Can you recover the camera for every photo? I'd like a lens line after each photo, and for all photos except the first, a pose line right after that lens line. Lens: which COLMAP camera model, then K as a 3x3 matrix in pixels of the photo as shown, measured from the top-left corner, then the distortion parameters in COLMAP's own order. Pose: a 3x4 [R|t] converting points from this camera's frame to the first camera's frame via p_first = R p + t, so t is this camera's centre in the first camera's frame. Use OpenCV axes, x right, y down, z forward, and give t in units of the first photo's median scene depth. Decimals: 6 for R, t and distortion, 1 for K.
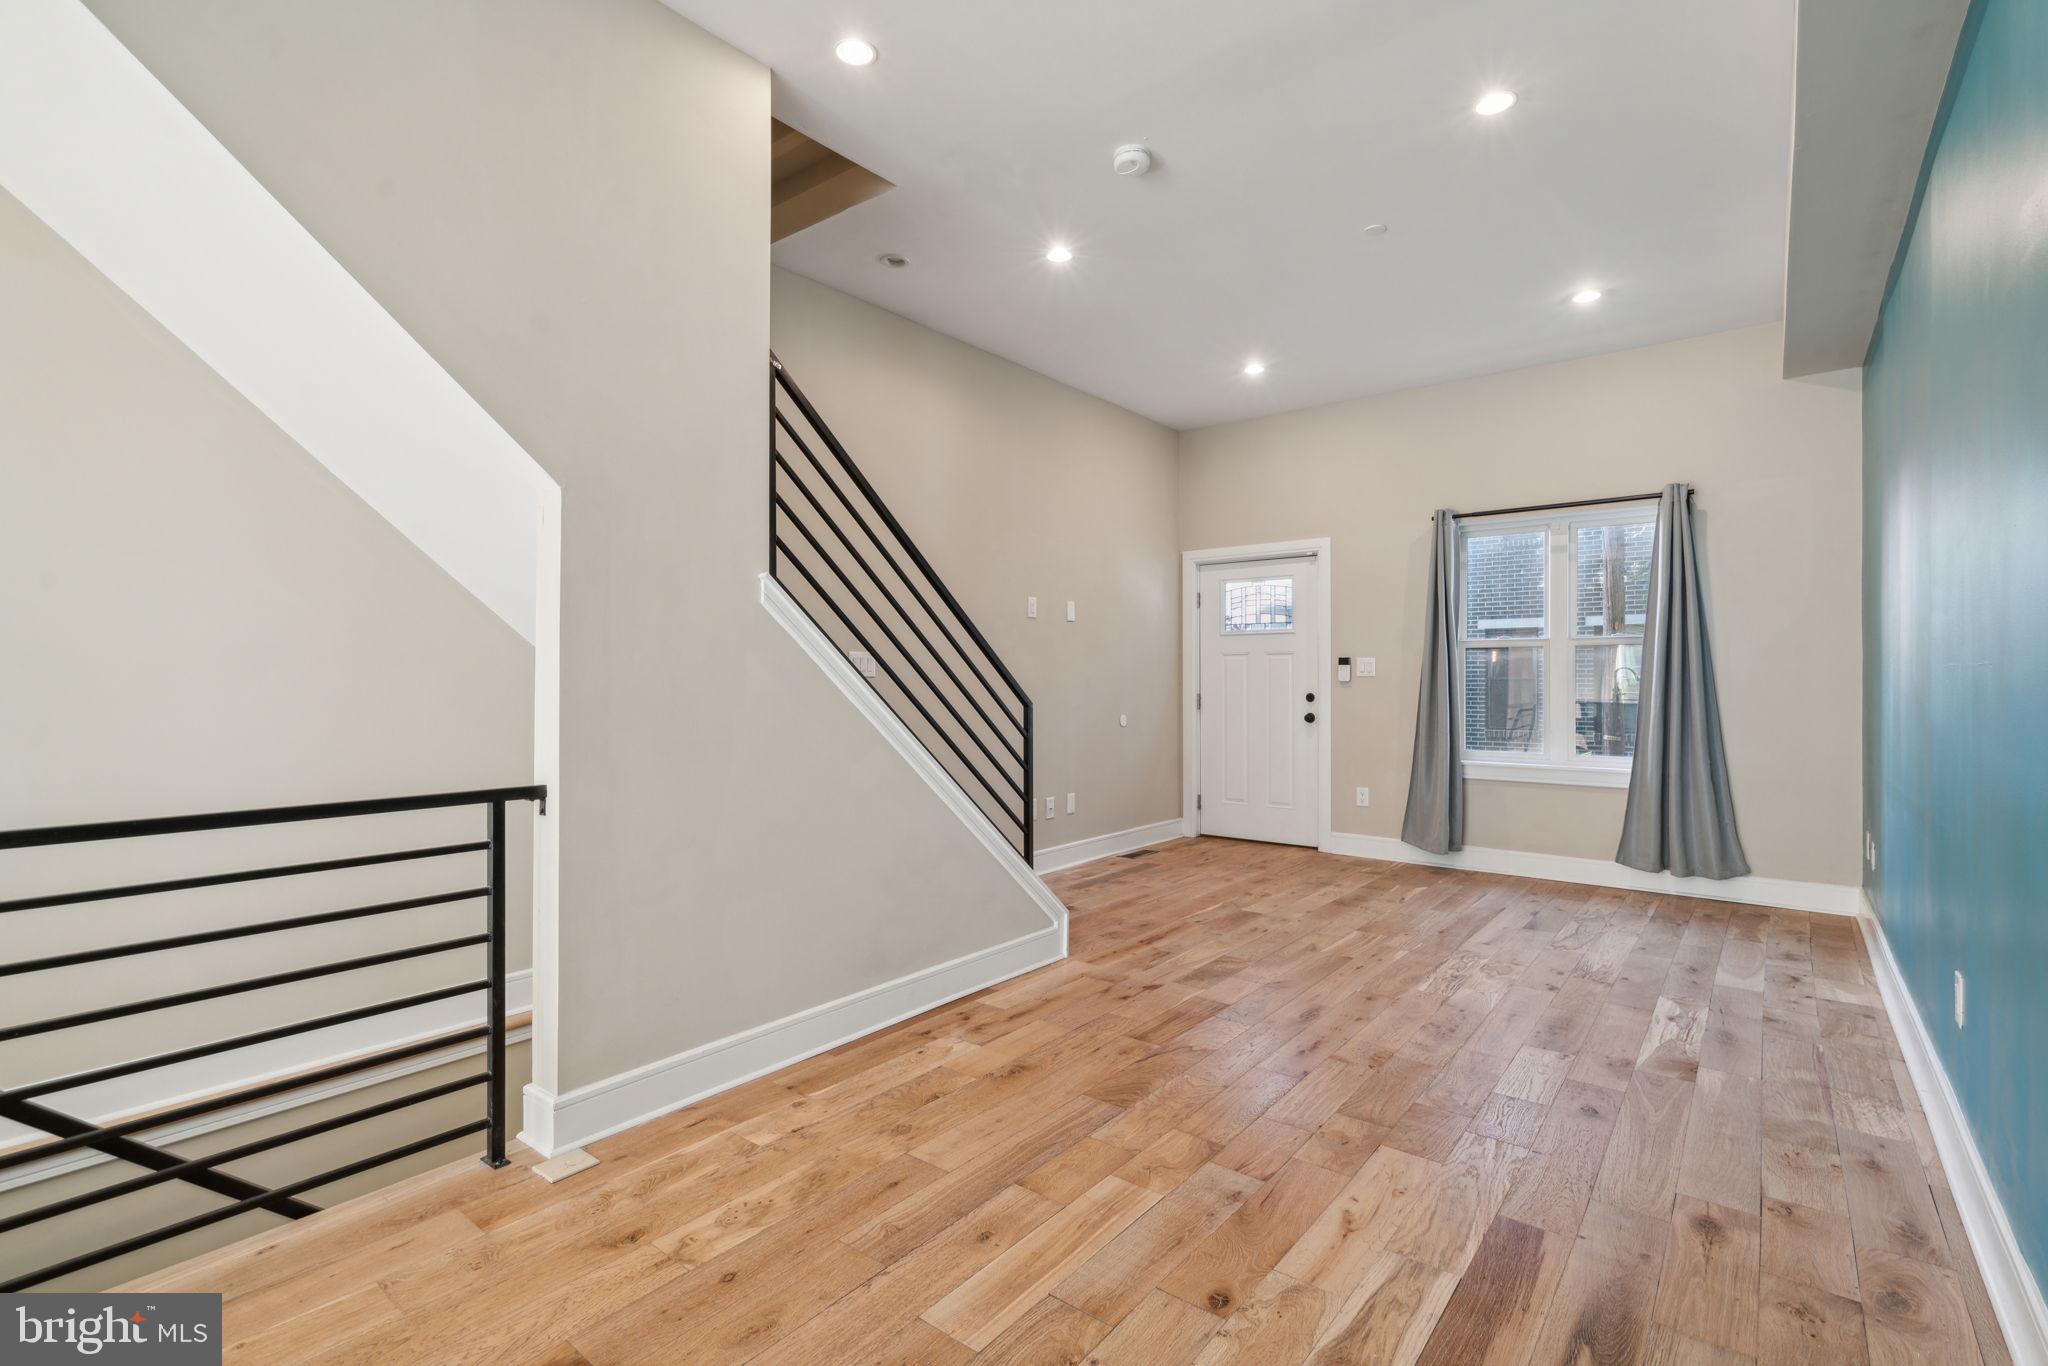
lens RADIAL K [[950.7, 0, 1016.6], [0, 950.7, 677.0], [0, 0, 1]] dist [-0.005125, 0.002870]
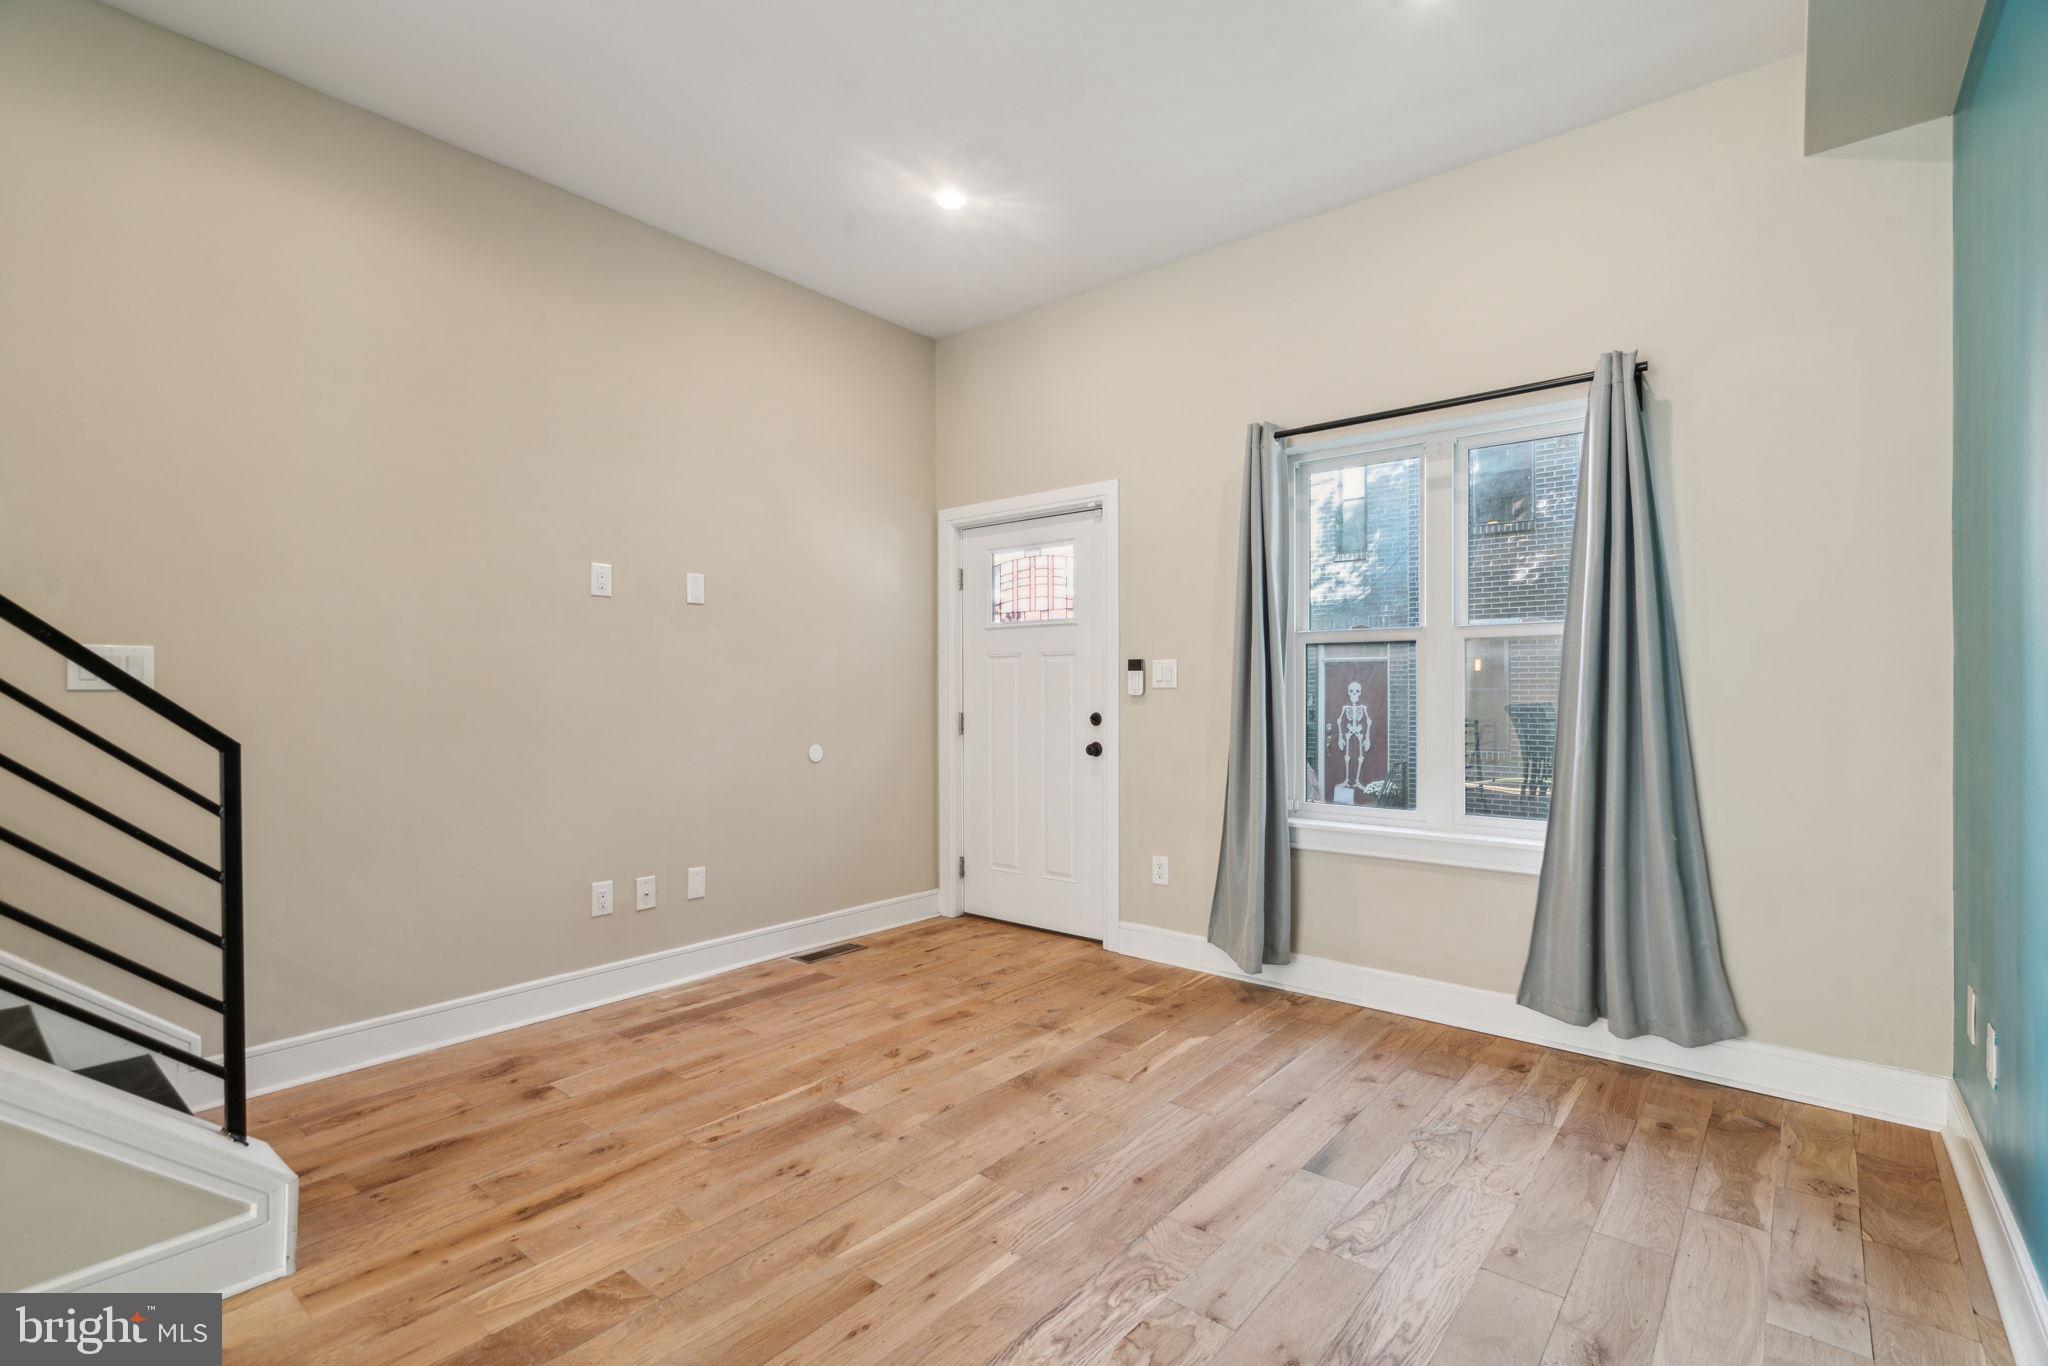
lens RADIAL K [[950.7, 0, 1013.3], [0, 950.7, 688.0], [0, 0, 1]] dist [-0.005125, 0.002870]
pose [[0.999886, -0.000824, -0.015070, 0.298850], [0.000814, 0.999999, -0.000660, -0.000128], [0.015071, 0.000648, 0.999886, 0.370326]]
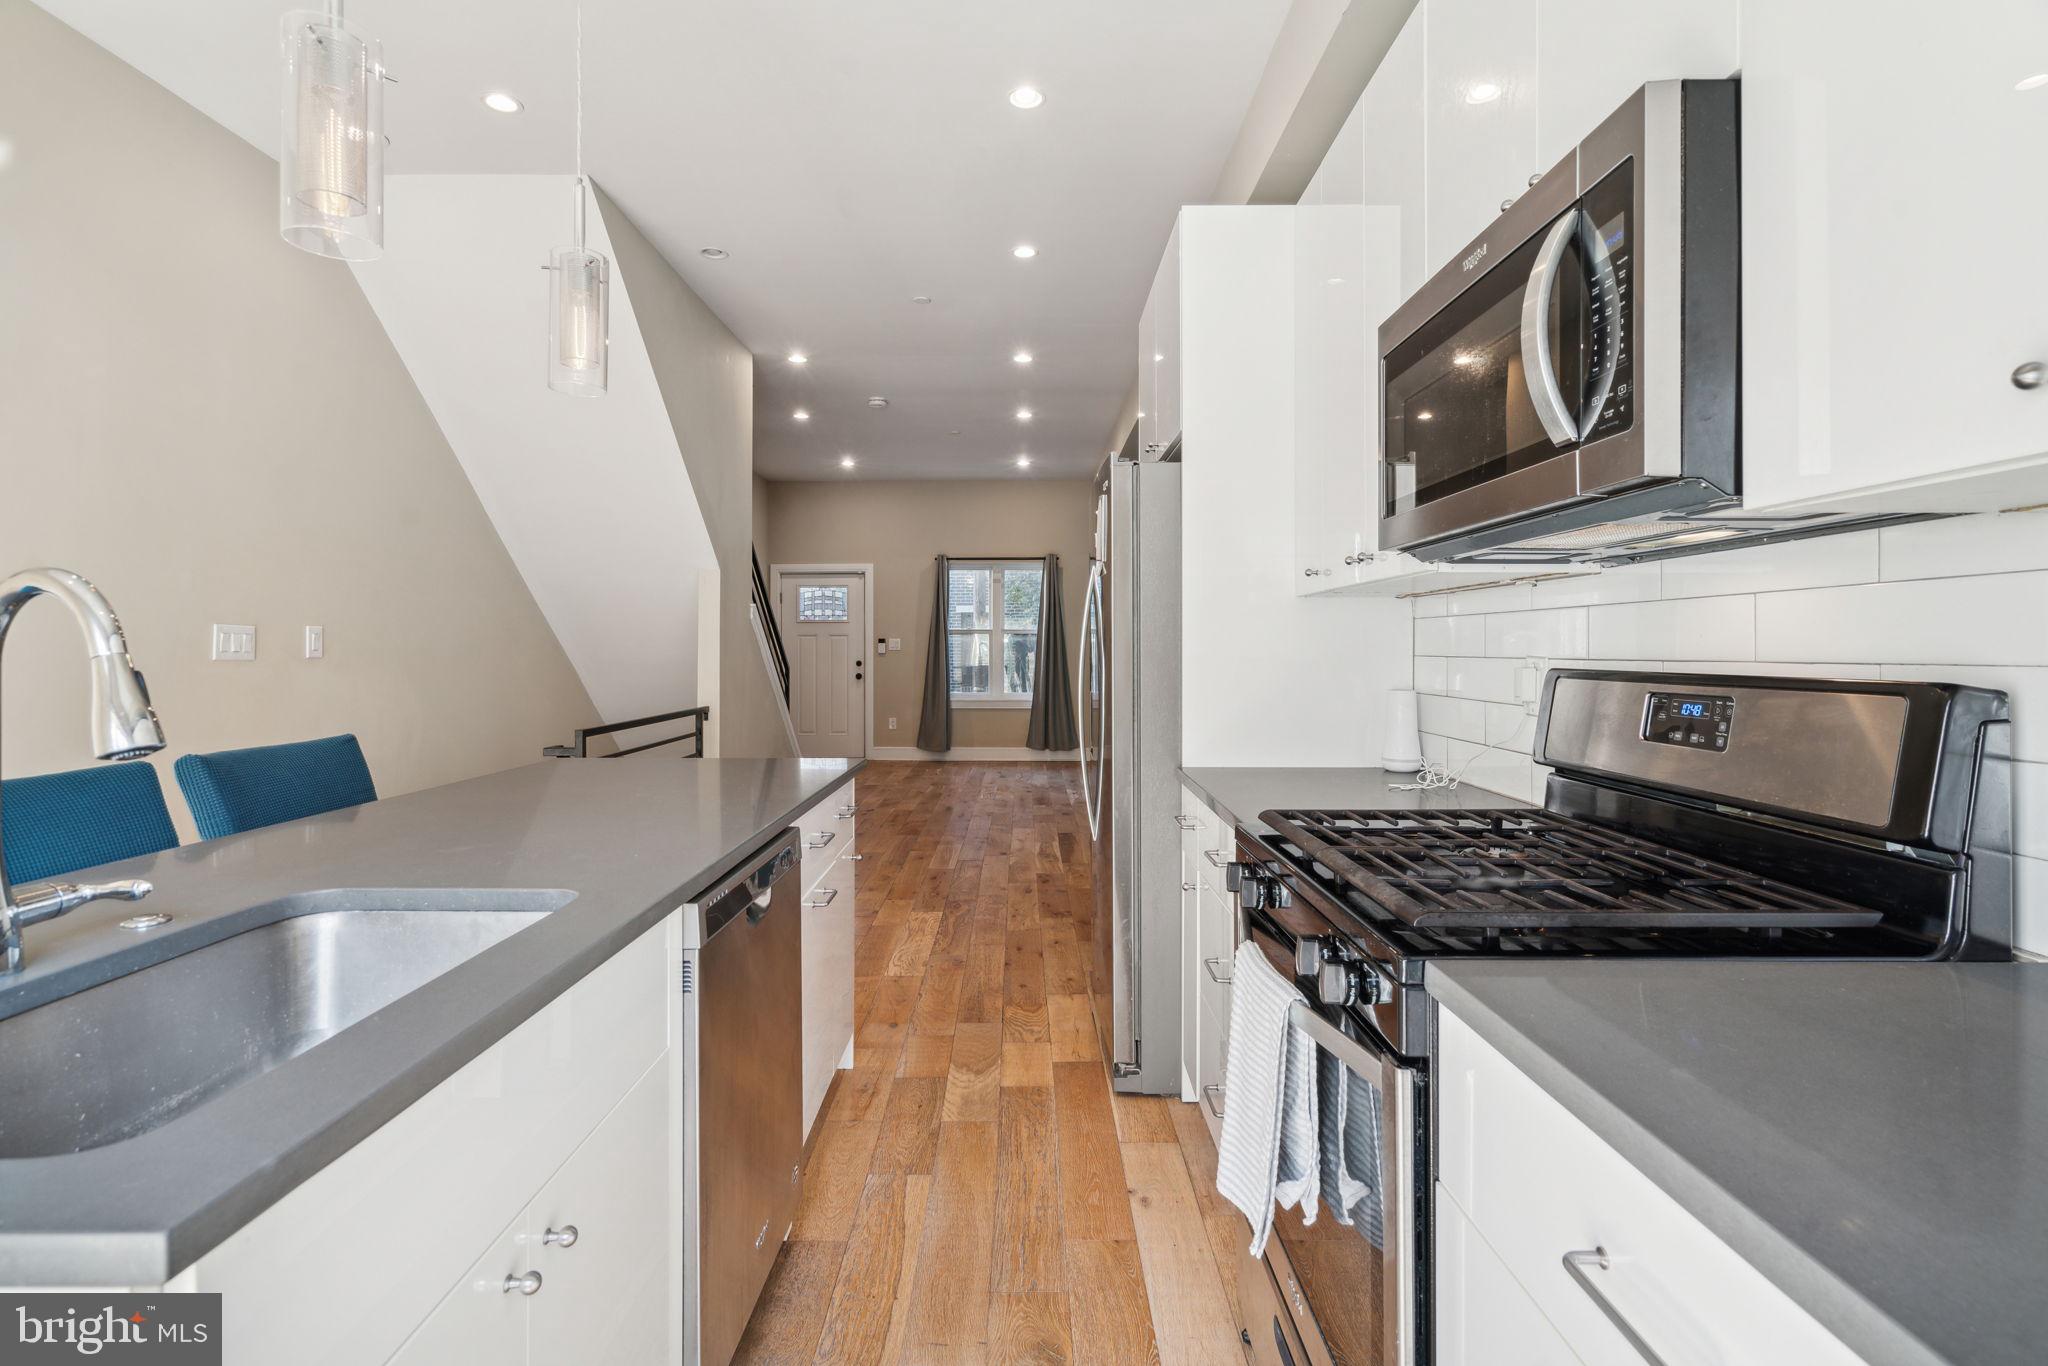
lens RADIAL K [[950.7, 0, 1007.9], [0, 950.7, 647.9], [0, 0, 1]] dist [-0.005125, 0.002870]
pose [[0.792080, -0.001163, 0.610416, -0.527008], [-0.000833, 0.999995, 0.002985, -0.010788], [-0.610417, -0.002873, 0.792075, -0.463300]]
